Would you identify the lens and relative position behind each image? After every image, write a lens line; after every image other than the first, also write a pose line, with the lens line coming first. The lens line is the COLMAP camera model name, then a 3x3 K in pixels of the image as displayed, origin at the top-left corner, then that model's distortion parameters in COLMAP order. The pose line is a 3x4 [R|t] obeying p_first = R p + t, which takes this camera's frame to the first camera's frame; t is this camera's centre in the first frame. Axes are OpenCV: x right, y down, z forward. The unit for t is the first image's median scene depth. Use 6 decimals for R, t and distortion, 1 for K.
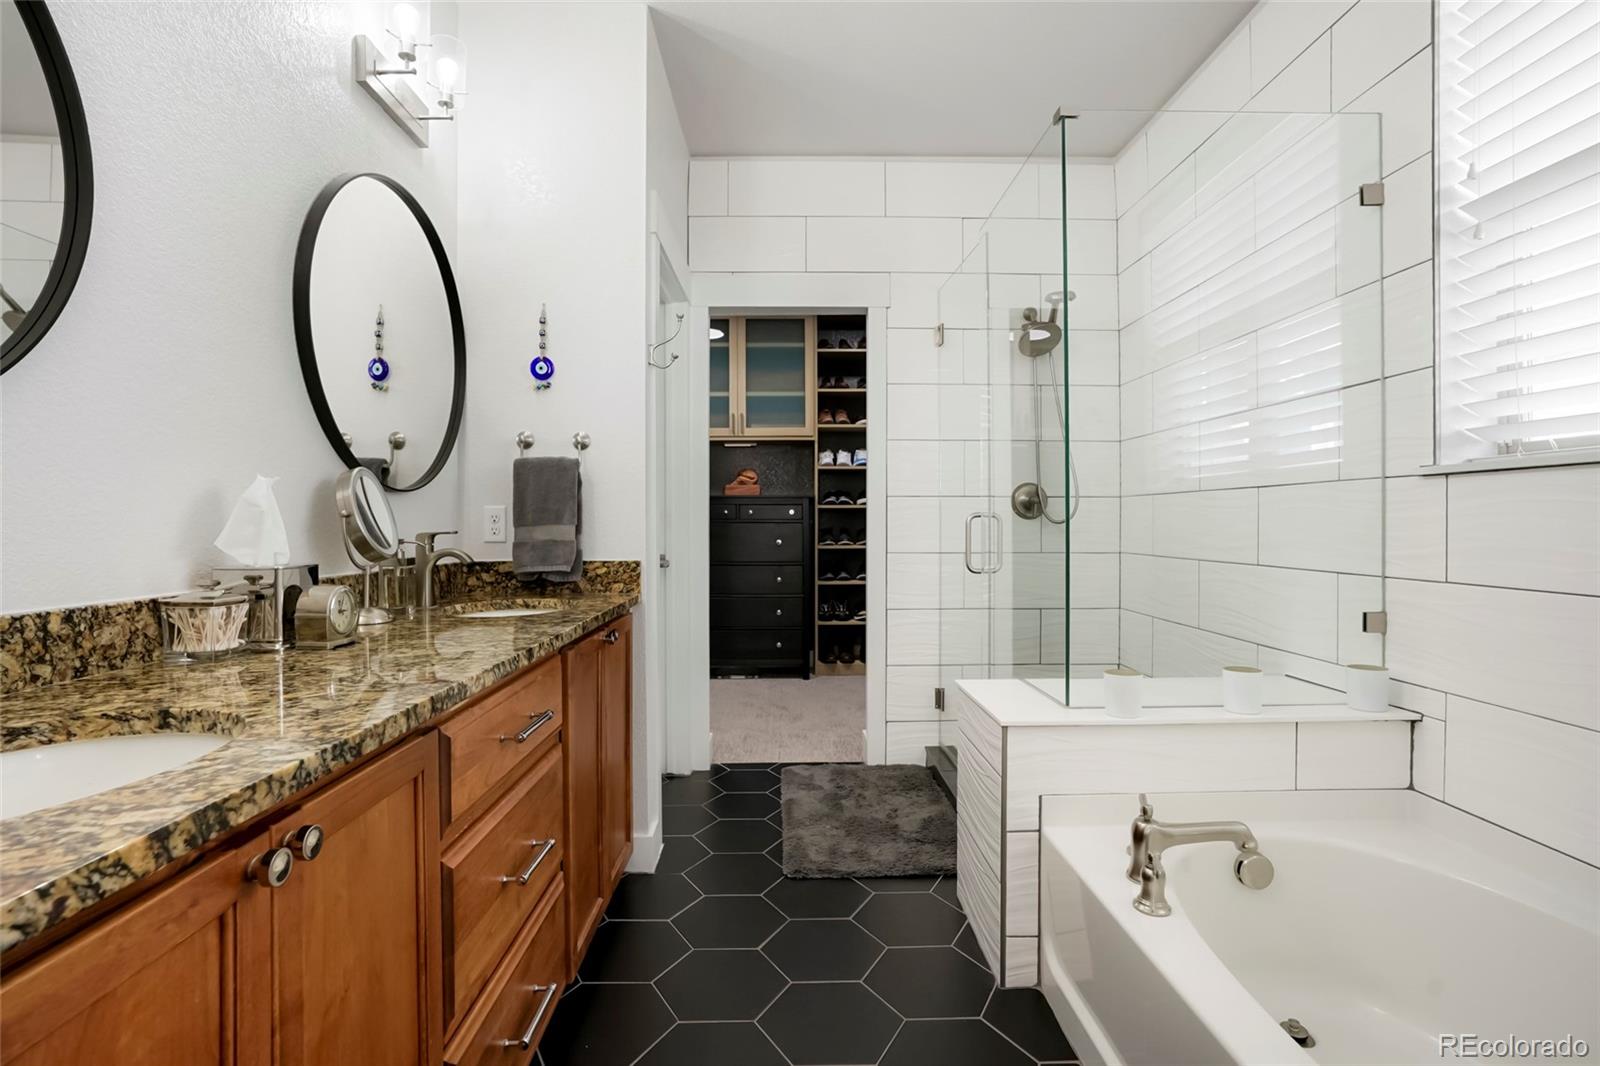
lens RADIAL K [[759.0, 0, 791.5], [0, 759.0, 528.8], [0, 0, 1]] dist [-0.024249, 0.008021]
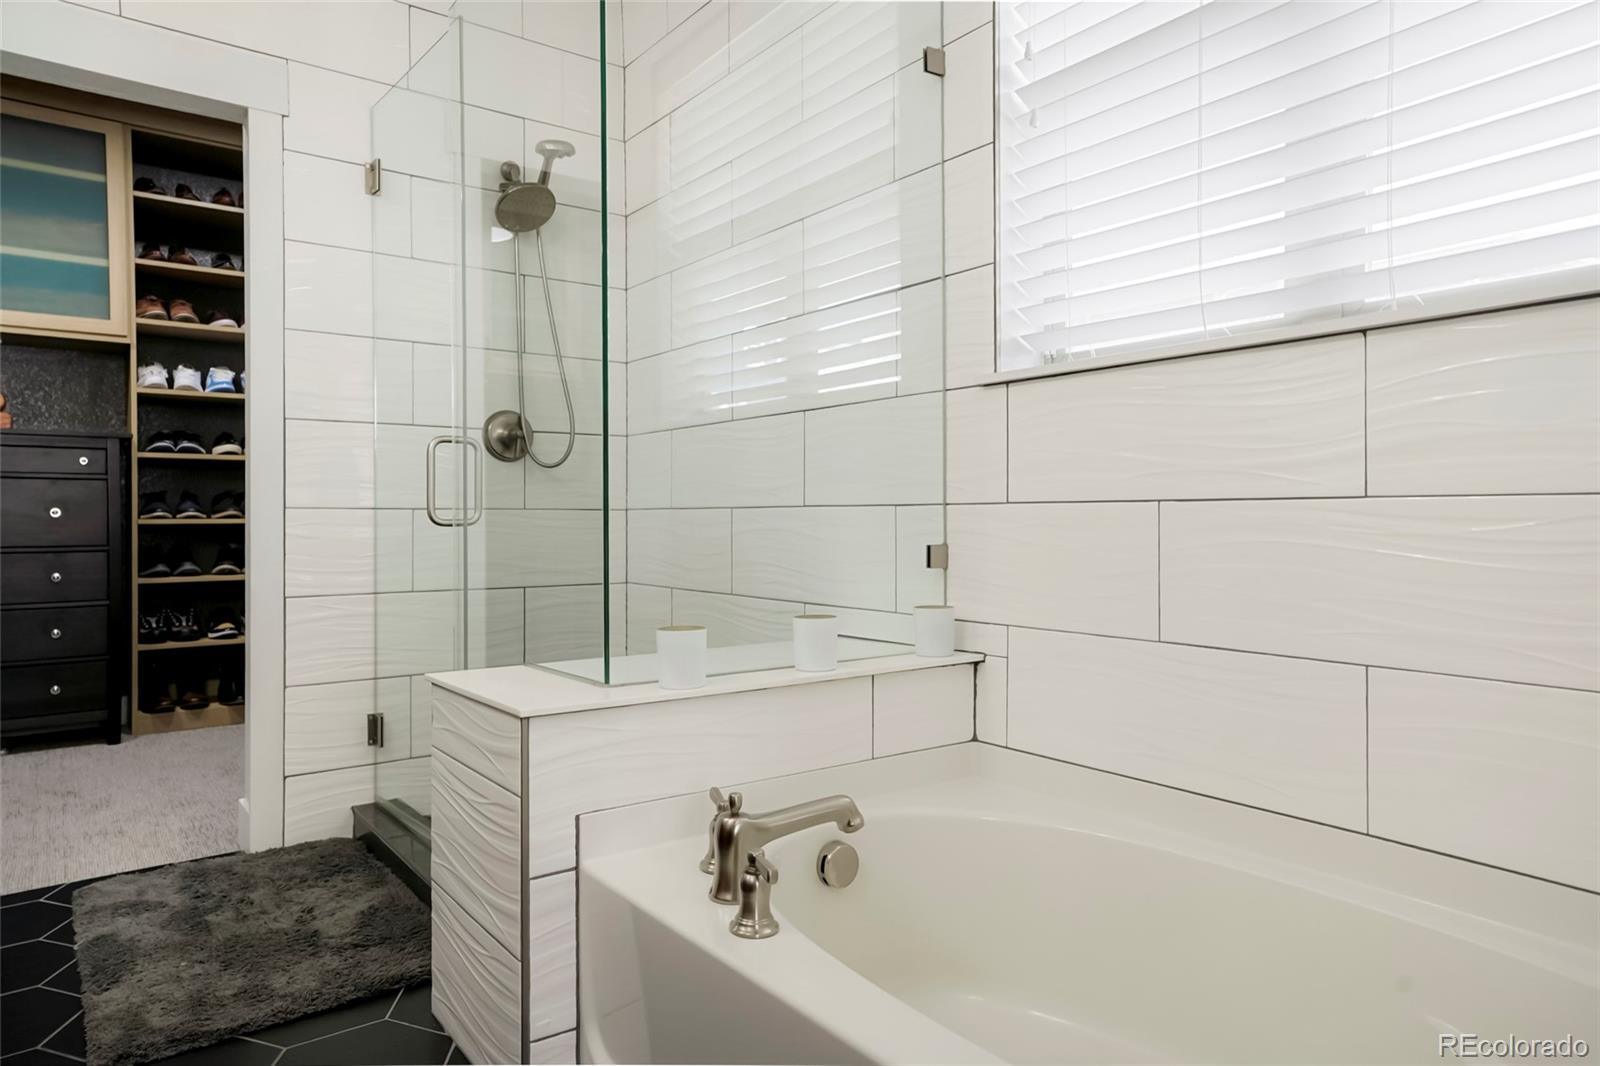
lens RADIAL K [[1015.9, 0, 790.7], [0, 1015.9, 523.1], [0, 0, 1]] dist [0.017445, 0.011758]
pose [[0.816230, 0.000707, 0.577727, -0.025967], [0.000327, 0.999999, -0.001686, 0.058847], [-0.577727, 0.001565, 0.816228, 0.092551]]
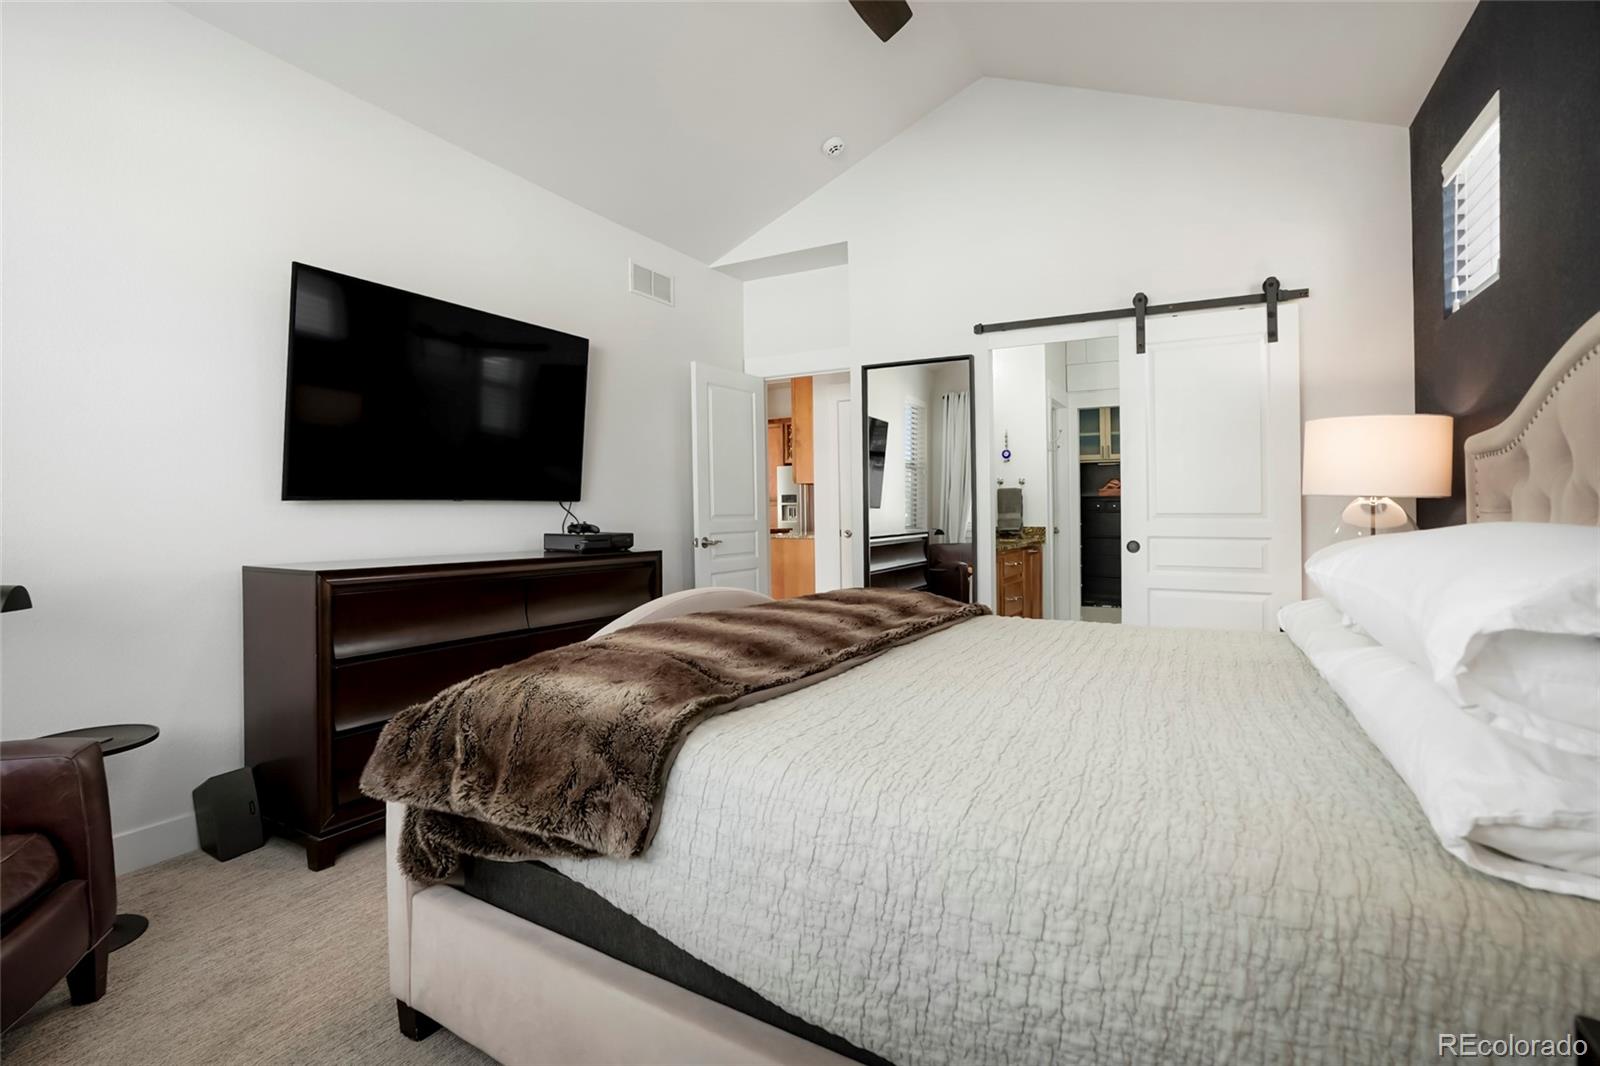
lens RADIAL K [[759.0, 0, 797.9], [0, 759.0, 525.7], [0, 0, 1]] dist [-0.024249, 0.008021]
pose [[0.873141, -0.003481, -0.487455, 0.410022], [0.005119, 0.999985, 0.002029, 0.037185], [0.487440, -0.004266, 0.873146, -2.112670]]
